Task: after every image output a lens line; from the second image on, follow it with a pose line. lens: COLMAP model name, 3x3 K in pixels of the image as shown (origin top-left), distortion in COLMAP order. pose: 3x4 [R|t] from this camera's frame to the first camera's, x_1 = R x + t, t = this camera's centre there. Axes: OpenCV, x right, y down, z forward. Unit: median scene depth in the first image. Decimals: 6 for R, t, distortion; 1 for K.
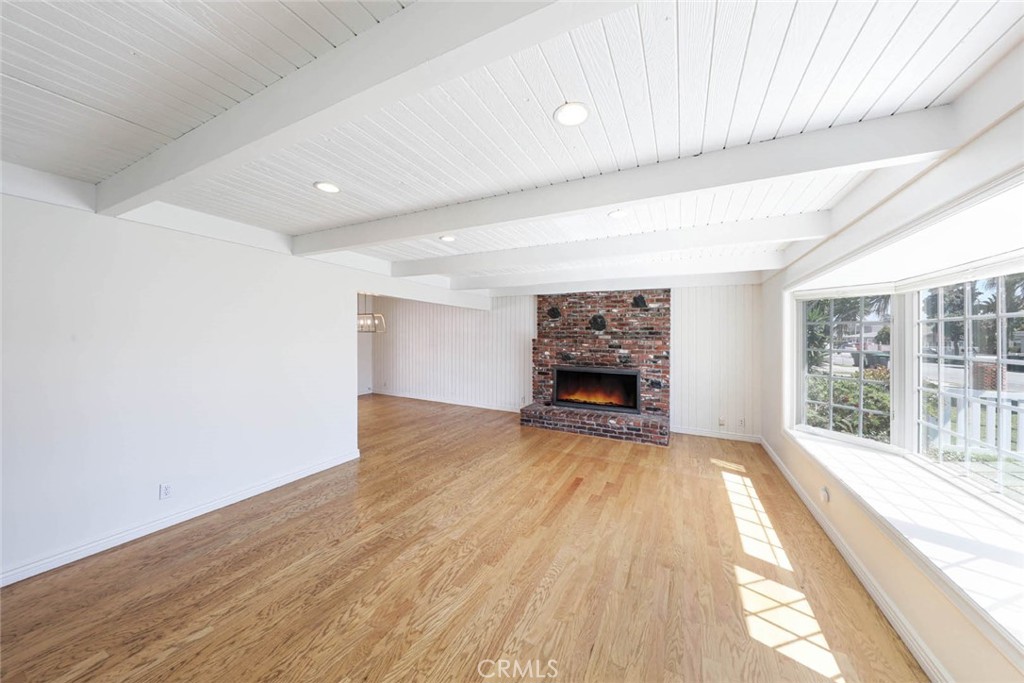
lens RADIAL K [[341.6, 0, 512.6], [0, 341.6, 337.8], [0, 0, 1]] dist [-0.001007, -0.000150]
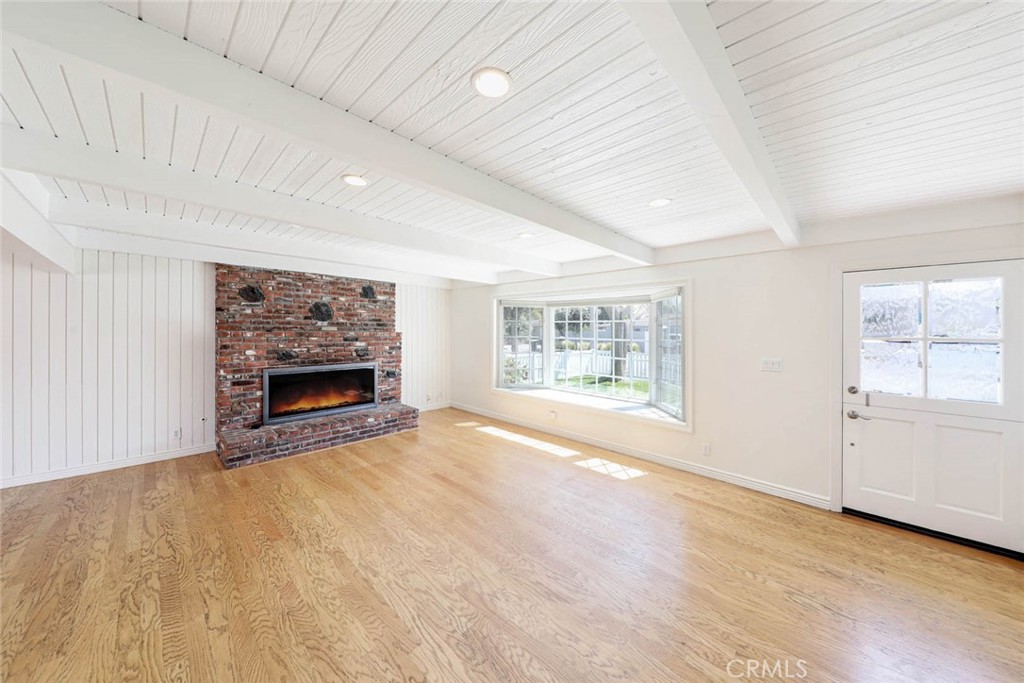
lens RADIAL K [[341.6, 0, 512.6], [0, 341.6, 337.8], [0, 0, 1]] dist [-0.001007, -0.000150]
pose [[0.287824, -0.032548, 0.957130, -0.450862], [-0.004788, 0.999361, 0.035424, -0.013040], [-0.957671, -0.014778, 0.287484, 0.337222]]
